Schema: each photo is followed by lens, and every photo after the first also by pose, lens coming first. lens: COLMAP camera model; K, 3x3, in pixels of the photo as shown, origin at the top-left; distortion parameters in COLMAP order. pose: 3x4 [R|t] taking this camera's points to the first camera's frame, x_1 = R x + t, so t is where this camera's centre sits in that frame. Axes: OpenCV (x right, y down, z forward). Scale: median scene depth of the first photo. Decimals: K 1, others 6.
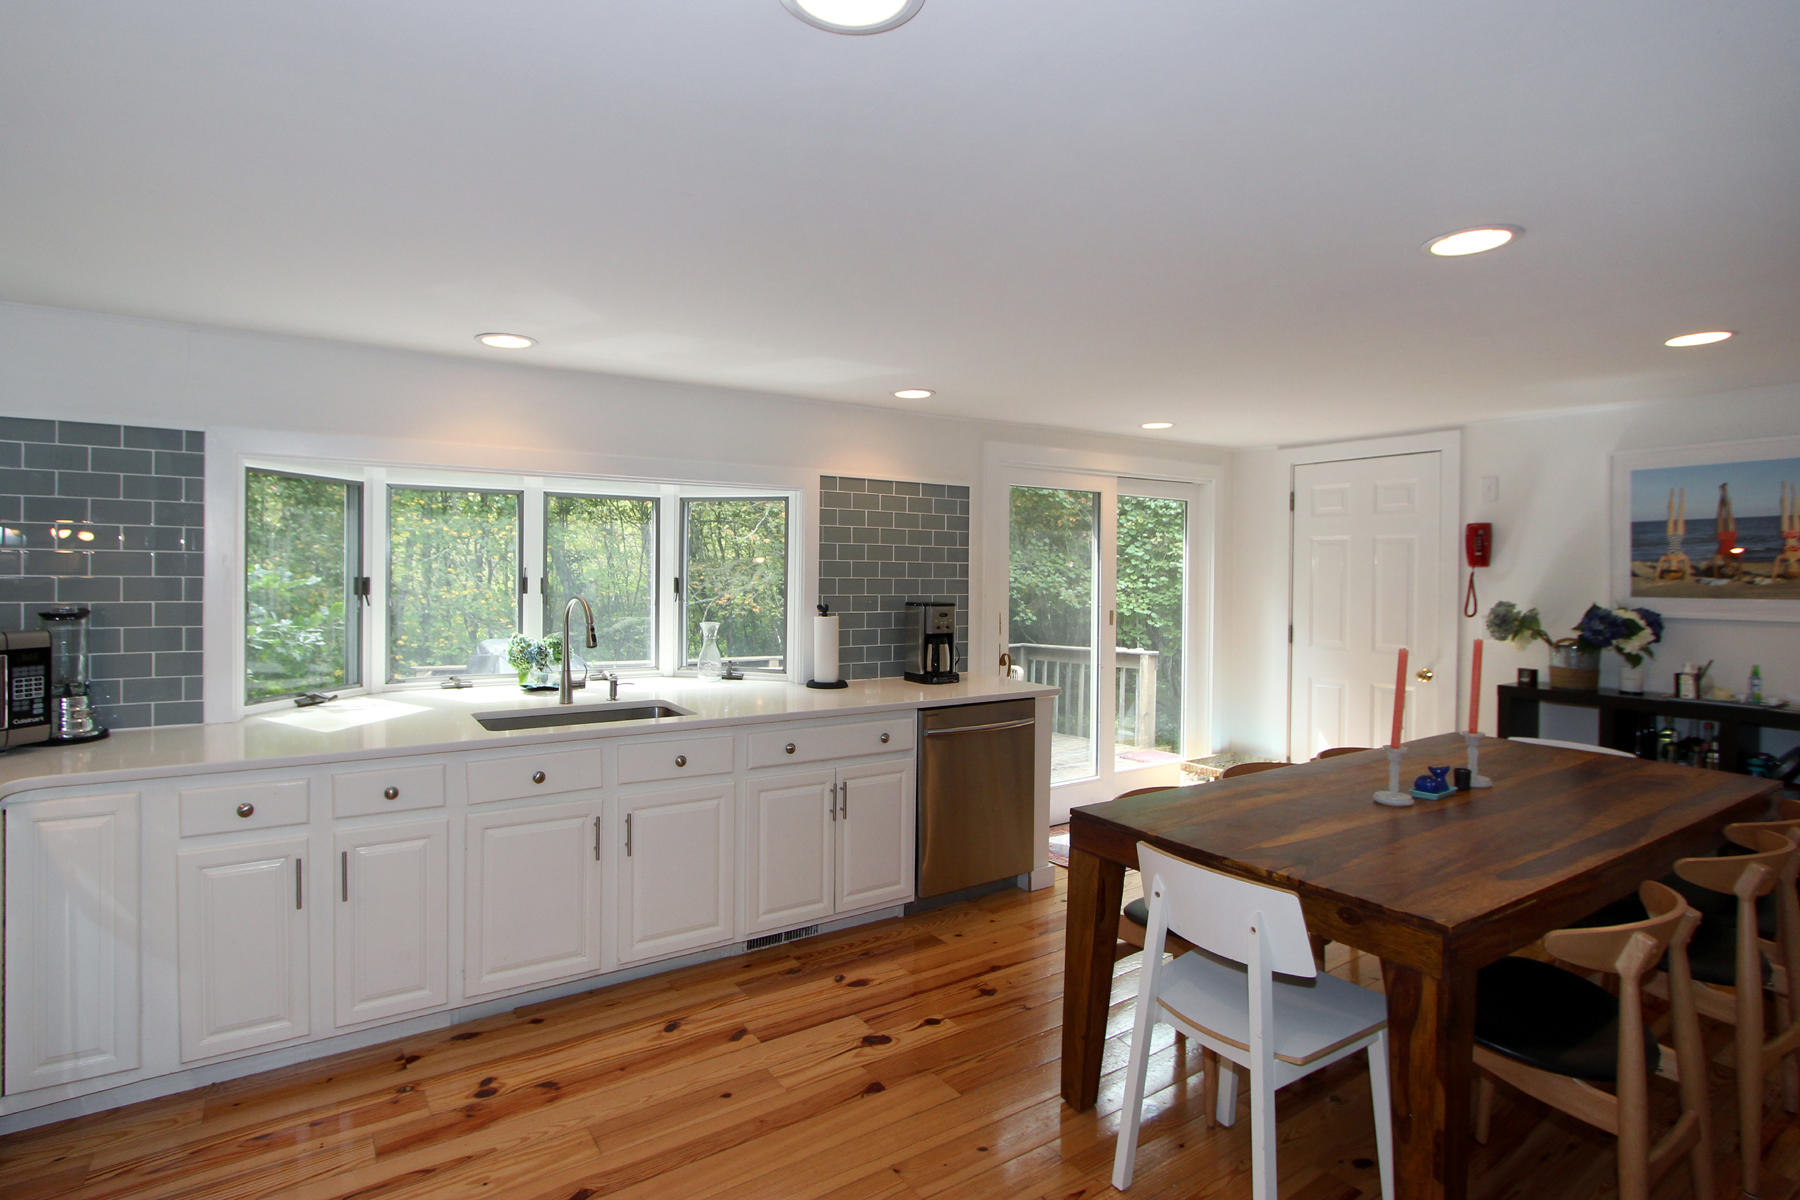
lens RADIAL K [[873.7, 0, 898.4], [0, 873.7, 593.1], [0, 0, 1]] dist [-0.022147, 0.000052]
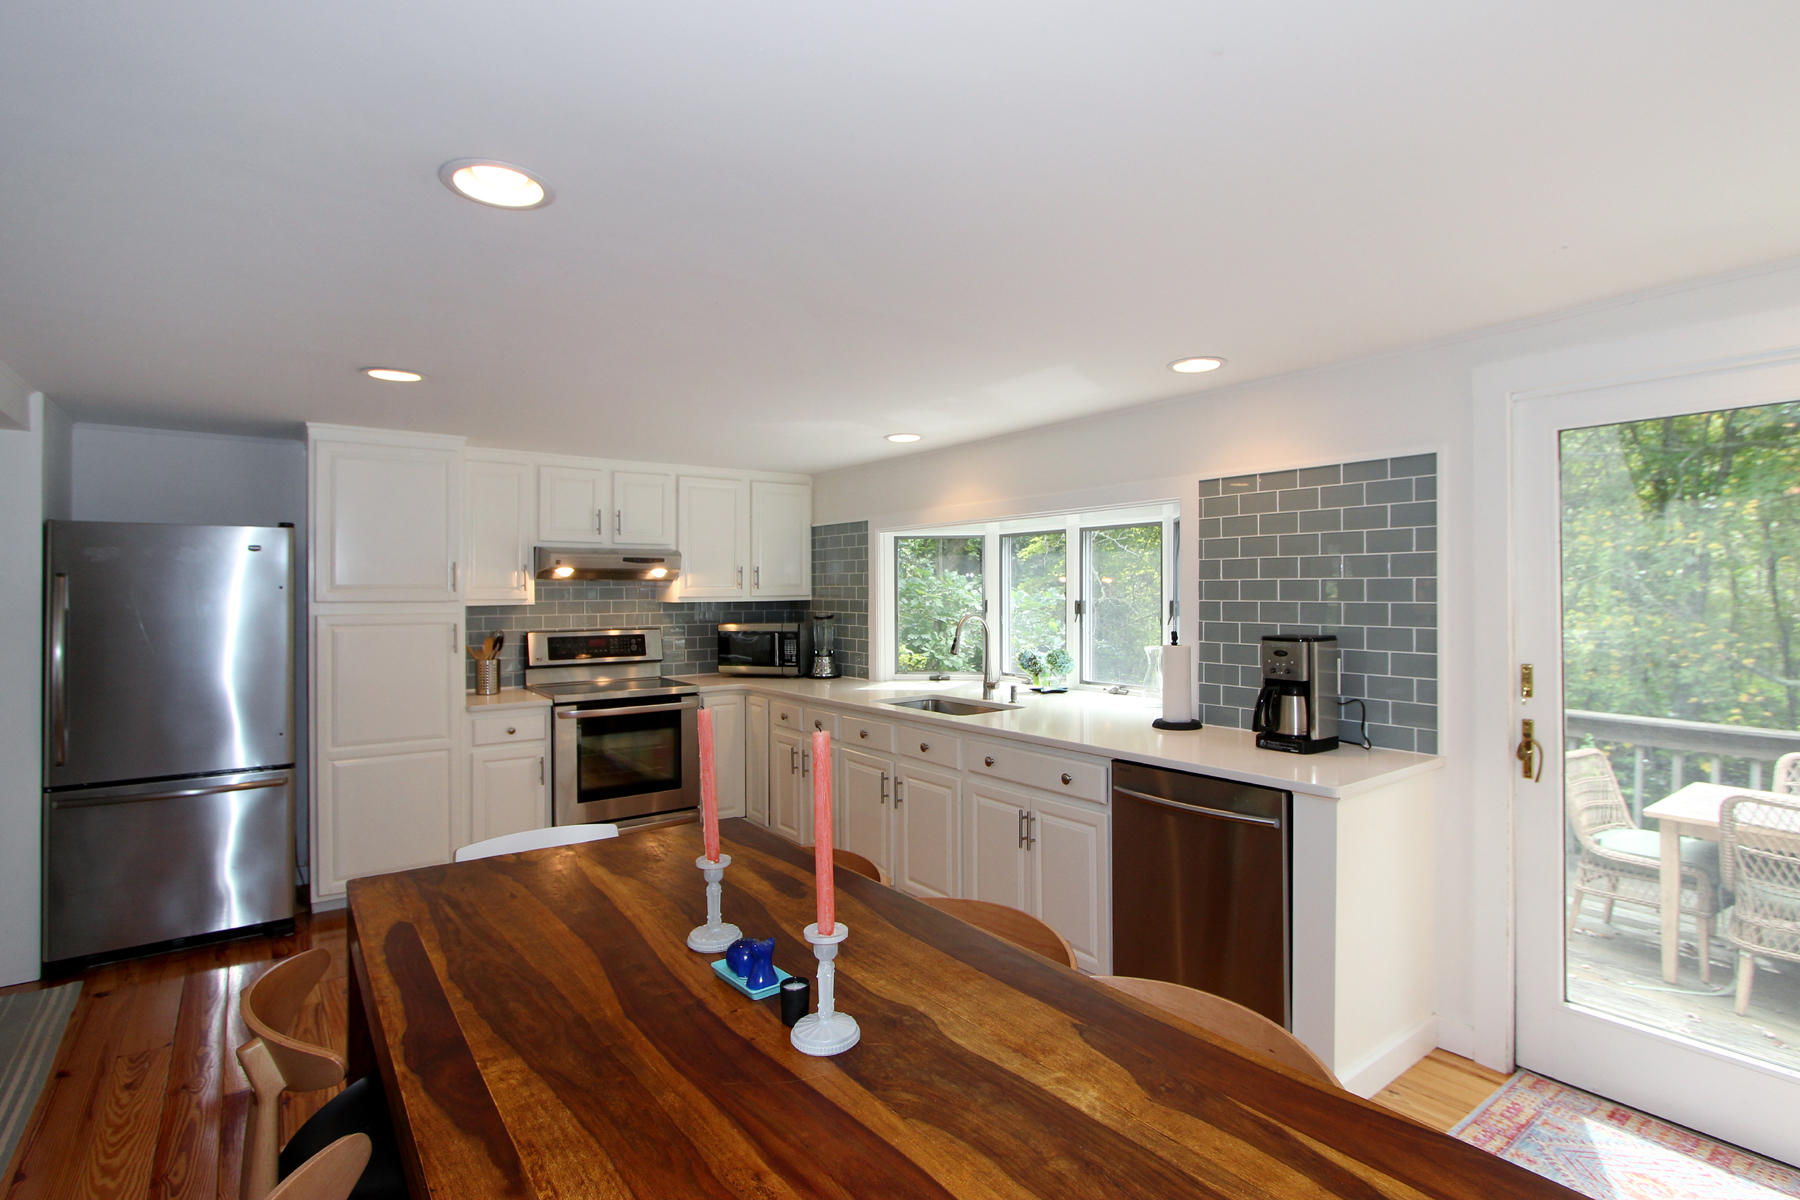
lens RADIAL K [[873.7, 0, 898.8], [0, 873.7, 596.2], [0, 0, 1]] dist [-0.022147, 0.000052]
pose [[0.063342, 0.003380, -0.997986, 0.737966], [-0.005455, 0.999981, 0.003040, -0.022294], [0.997977, 0.005251, 0.063360, 0.642425]]
